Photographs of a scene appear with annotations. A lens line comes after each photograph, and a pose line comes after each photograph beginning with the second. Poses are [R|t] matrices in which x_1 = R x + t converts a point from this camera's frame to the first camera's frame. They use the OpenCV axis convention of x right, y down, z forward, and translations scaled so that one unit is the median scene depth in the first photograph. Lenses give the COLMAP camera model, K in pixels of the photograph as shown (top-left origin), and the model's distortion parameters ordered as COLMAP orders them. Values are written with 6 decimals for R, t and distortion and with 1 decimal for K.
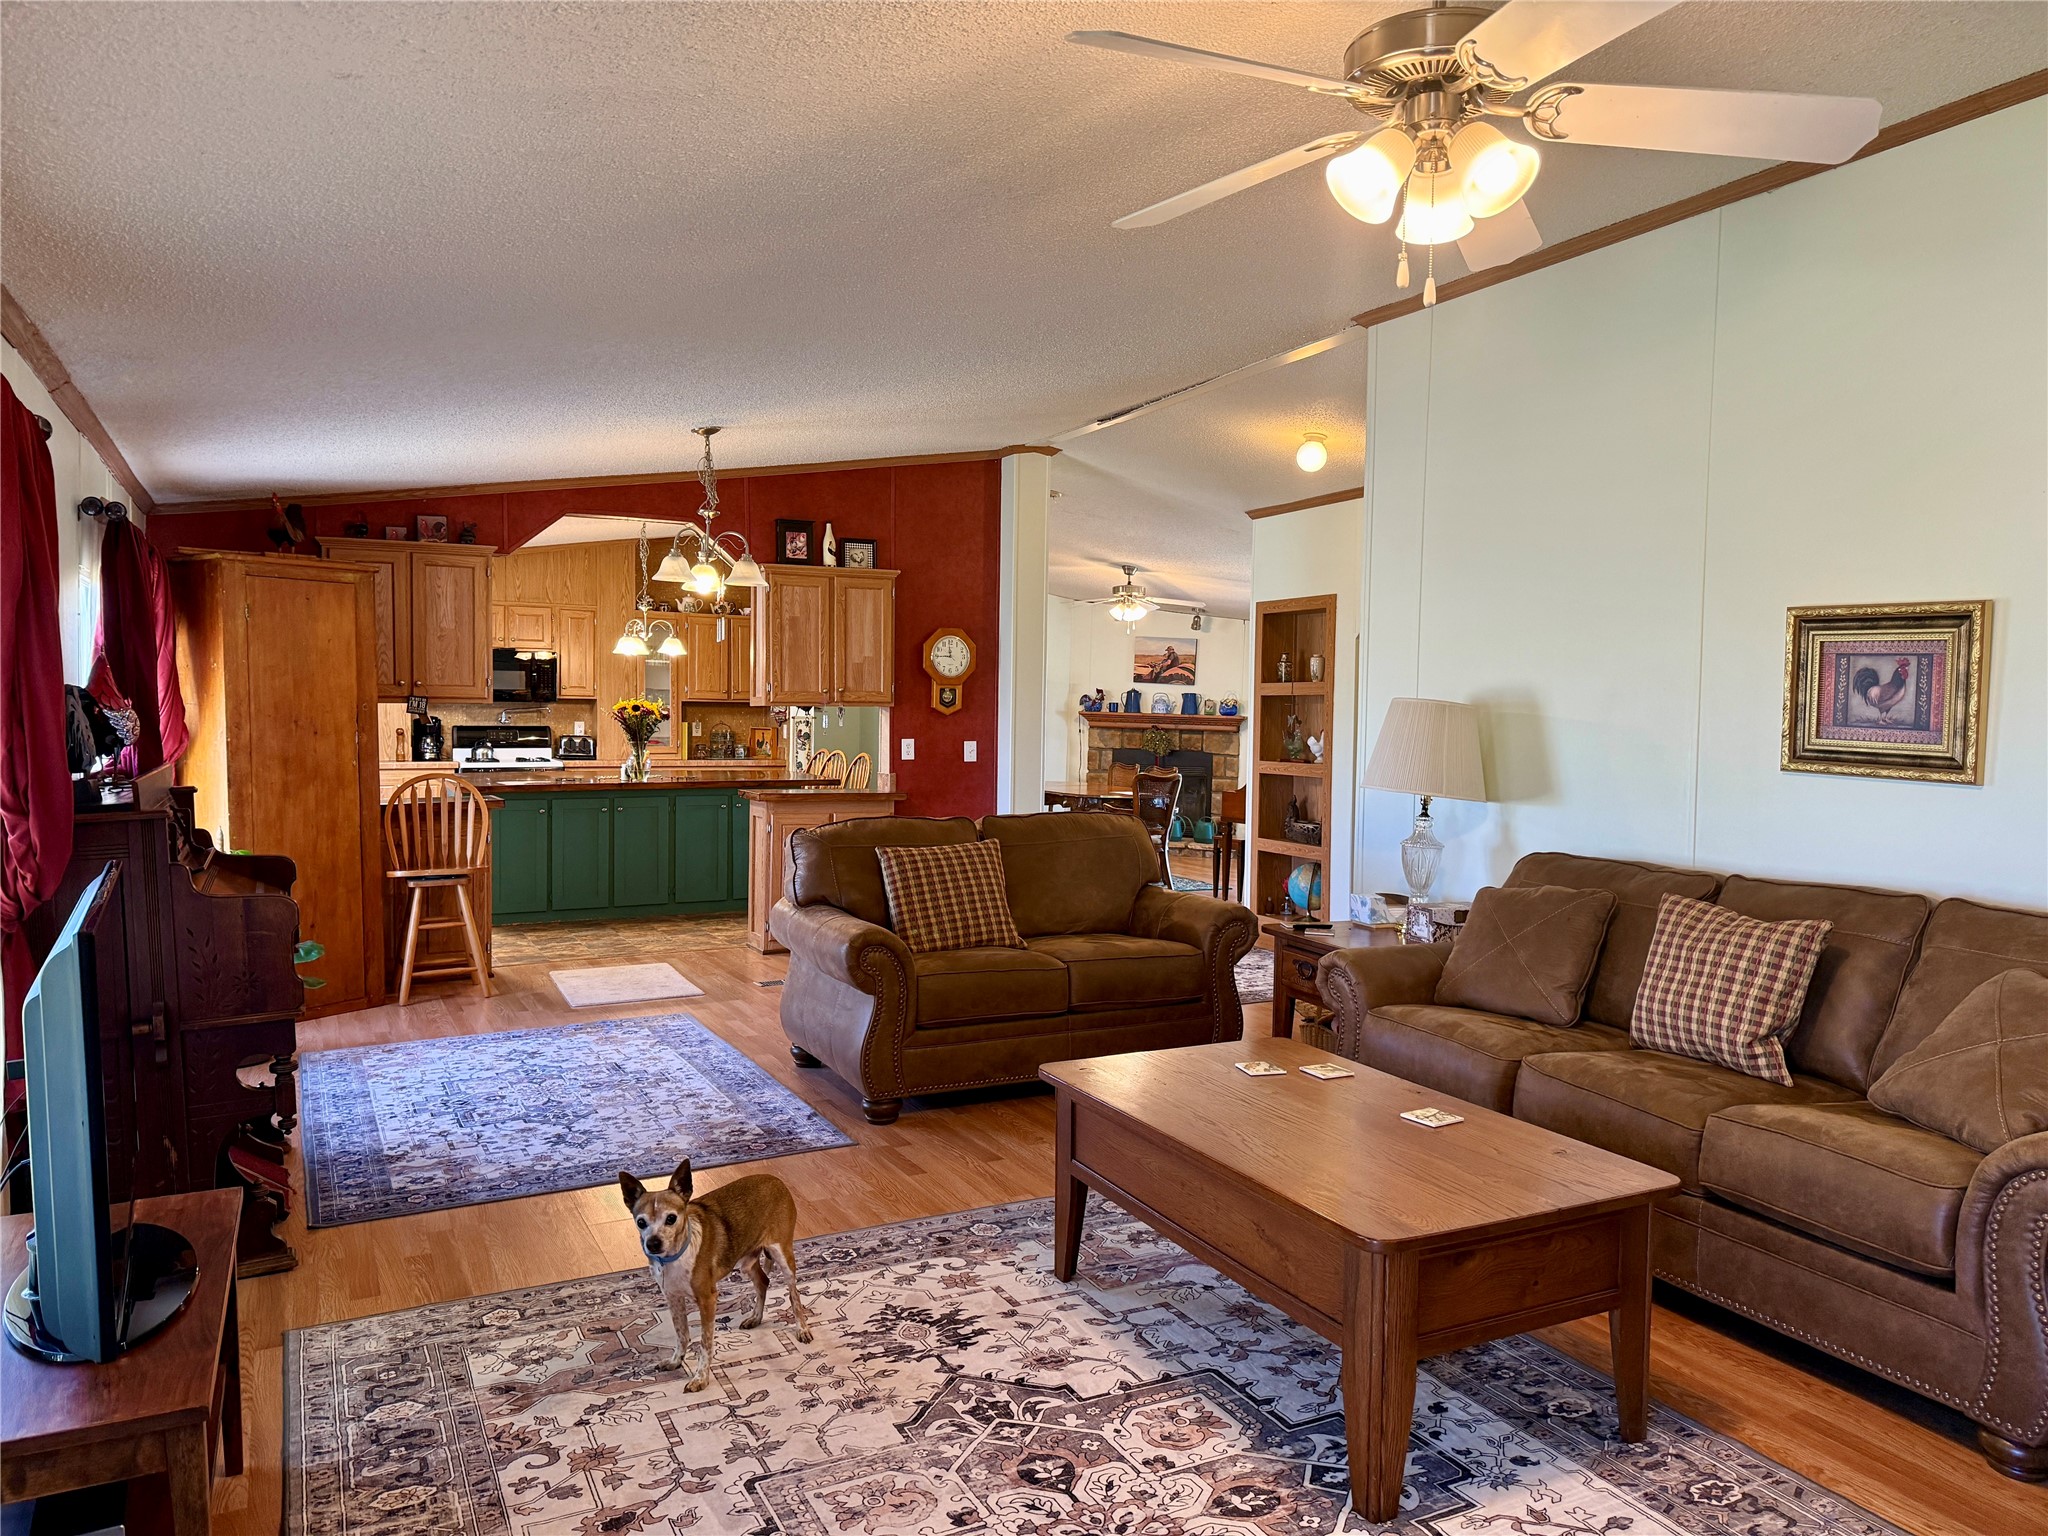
lens RADIAL K [[1427.7, 0, 1032.8], [0, 1427.7, 771.1], [0, 0, 1]] dist [0.053198, -0.066380]
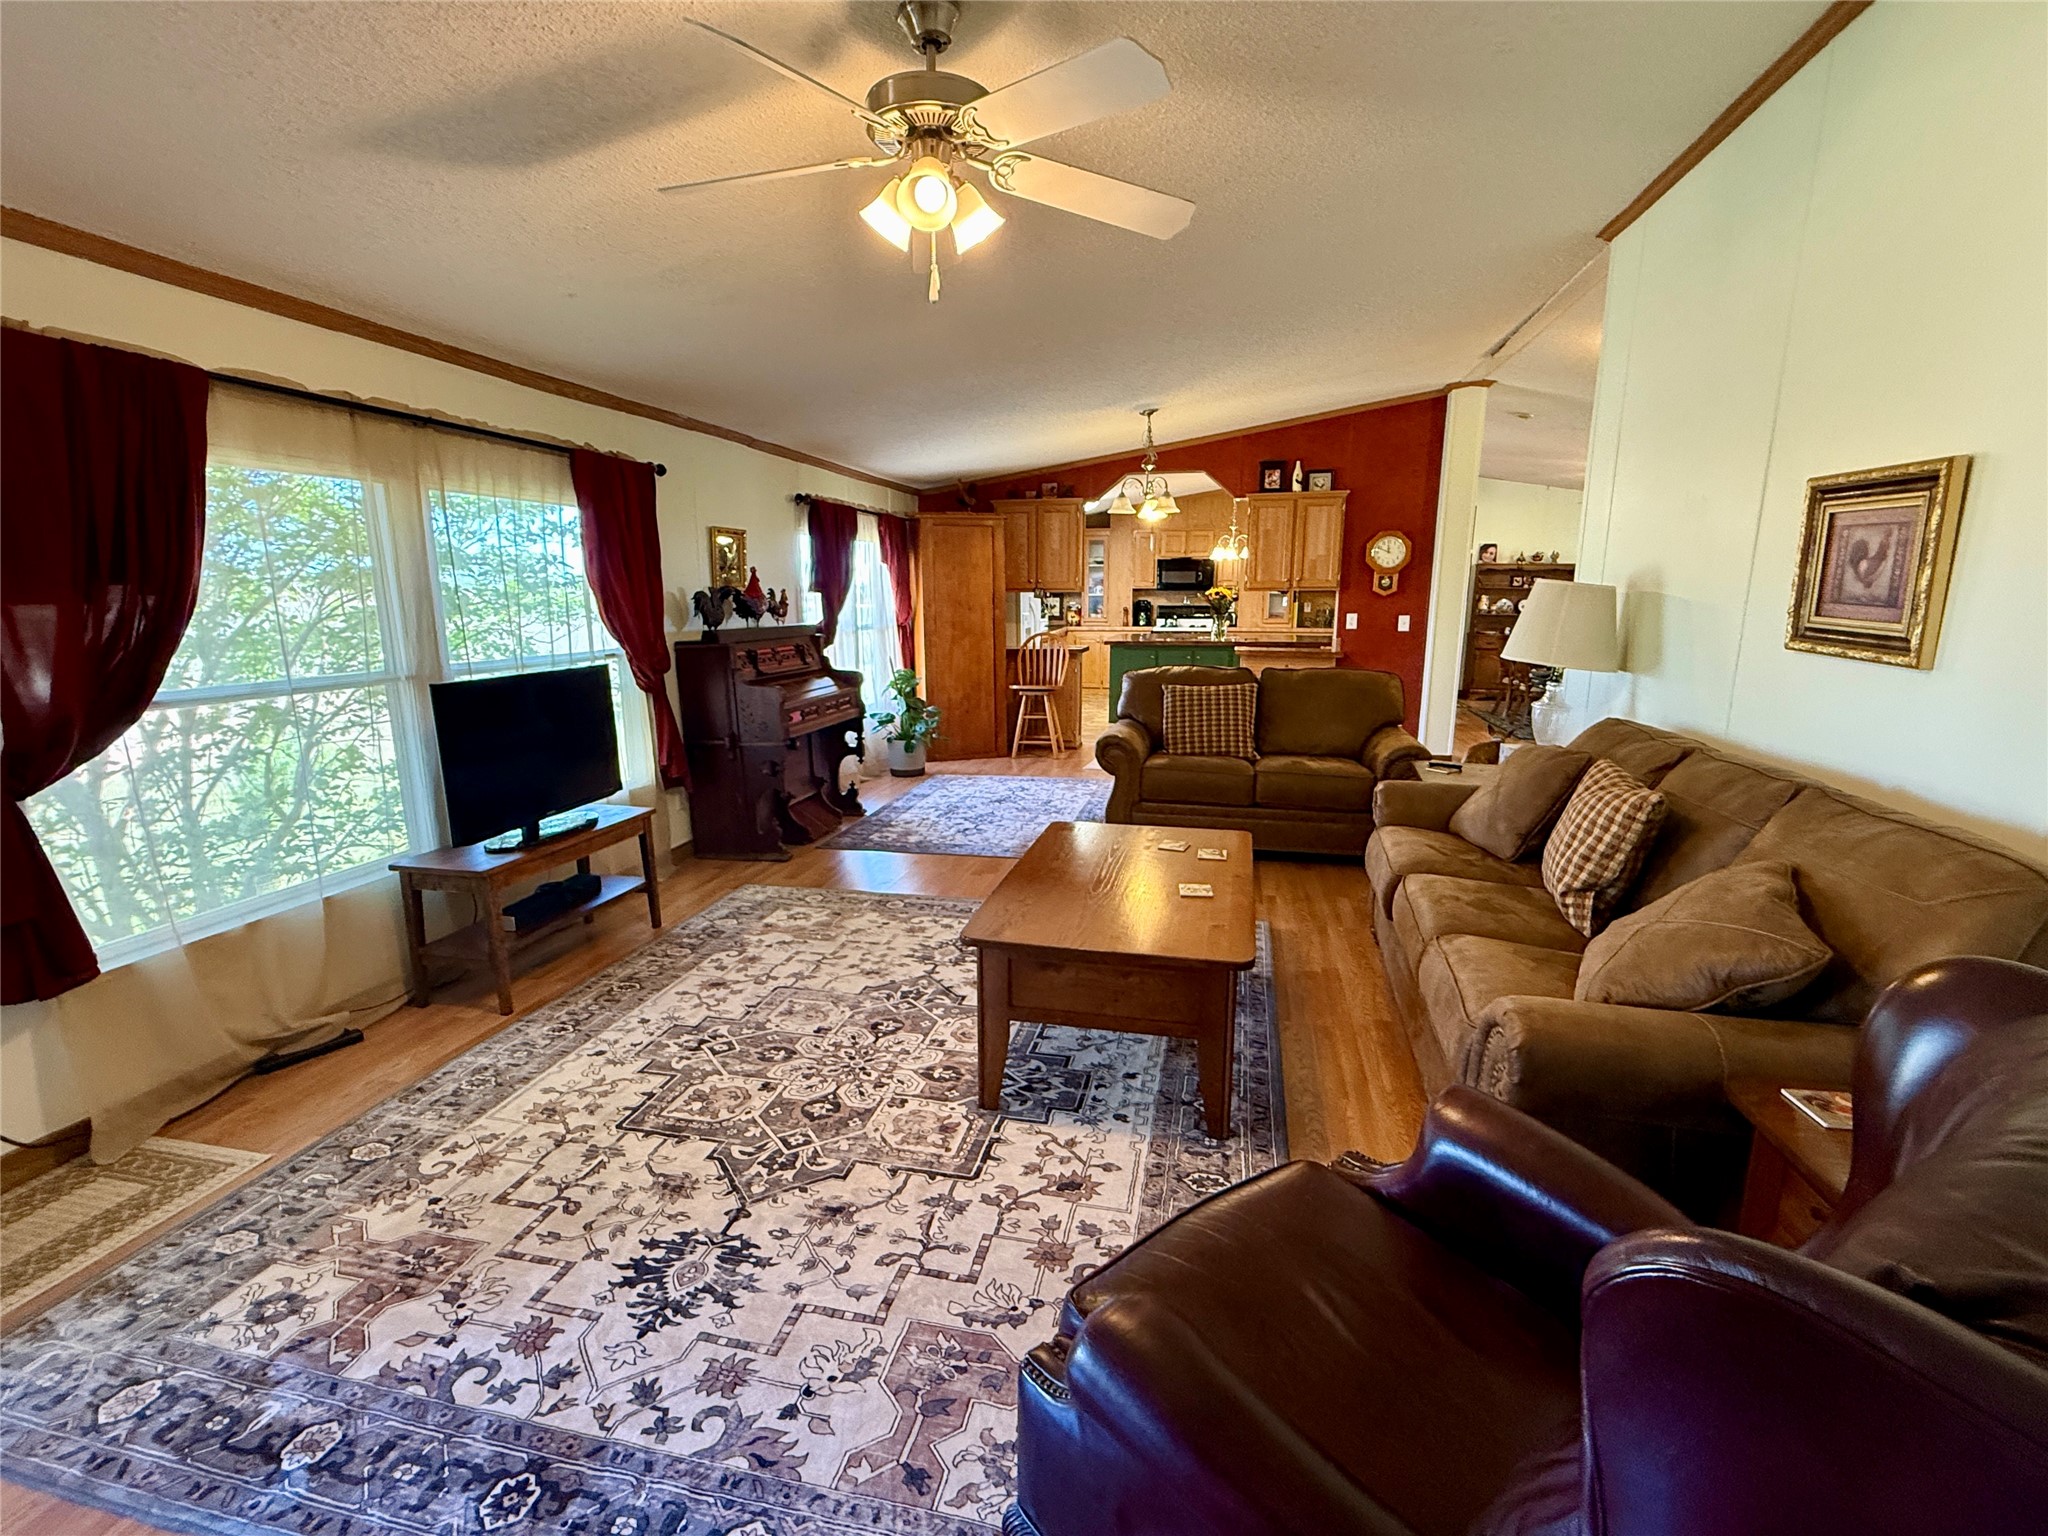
lens RADIAL K [[918.4, 0, 1020.1], [0, 918.4, 767.2], [0, 0, 1]] dist [-0.001281, -0.000370]
pose [[0.765033, 0.110601, -0.634422, 0.553561], [-0.019428, 0.988657, 0.148929, -0.003770], [0.643698, -0.101610, 0.758504, 0.184481]]
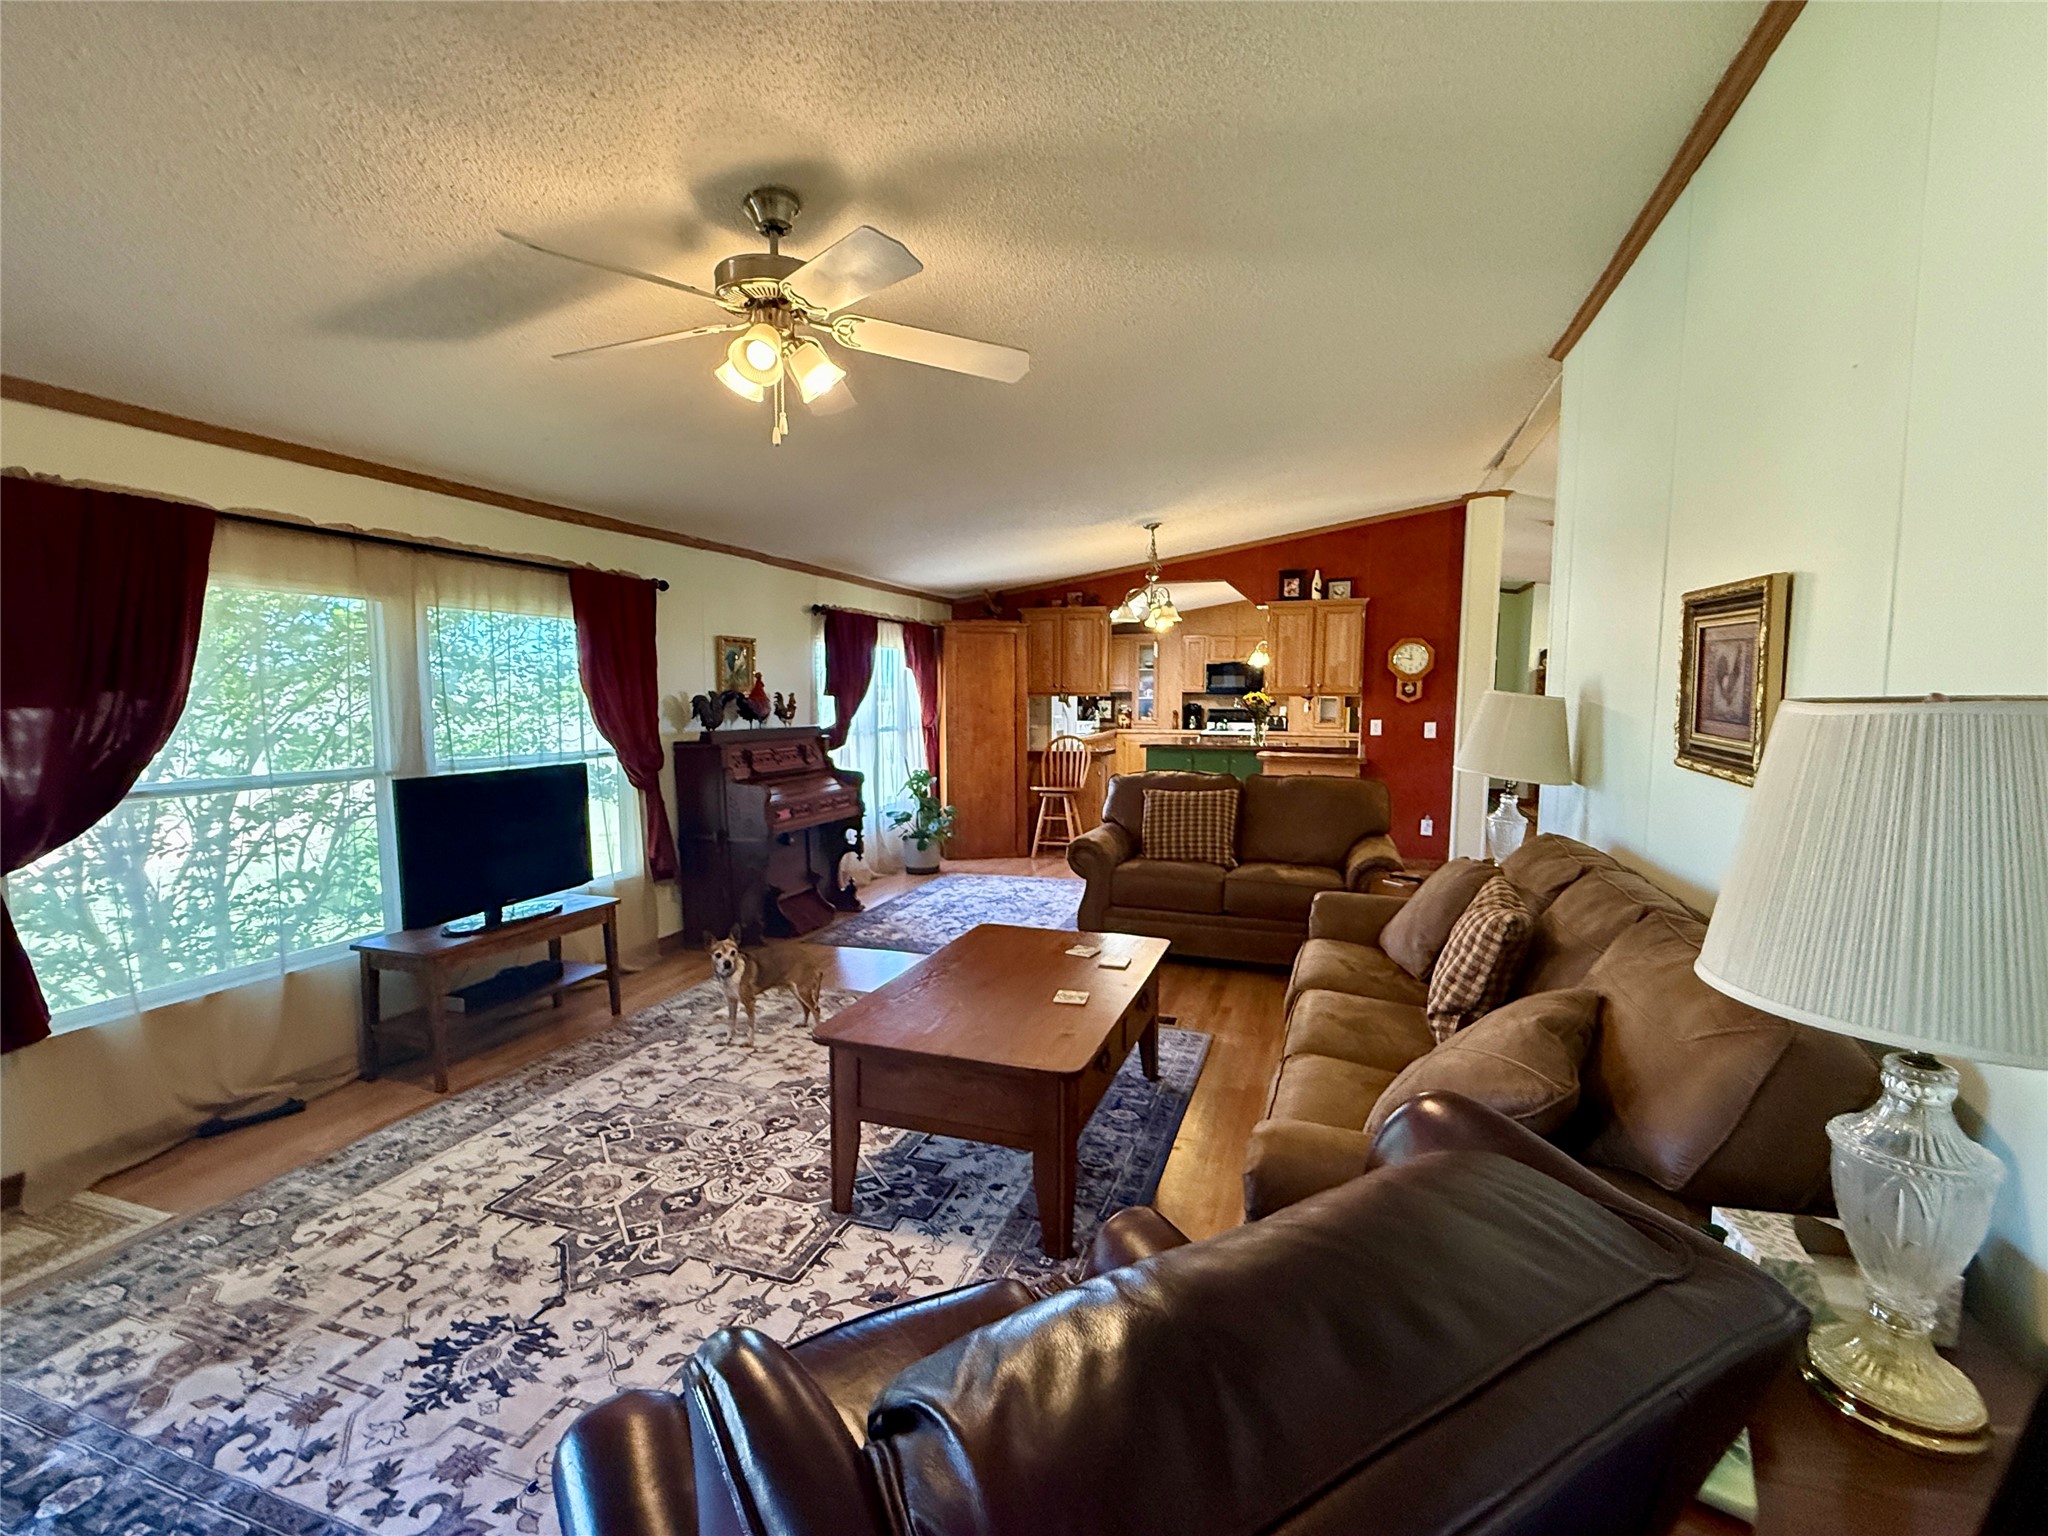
lens RADIAL K [[915.7, 0, 1022.5], [0, 915.7, 768.7], [0, 0, 1]] dist [-0.000499, -0.000090]
pose [[0.696024, 0.053184, -0.716046, 0.686289], [-0.028946, 0.998521, 0.046029, -0.014208], [0.717435, -0.011311, 0.696534, 0.282401]]
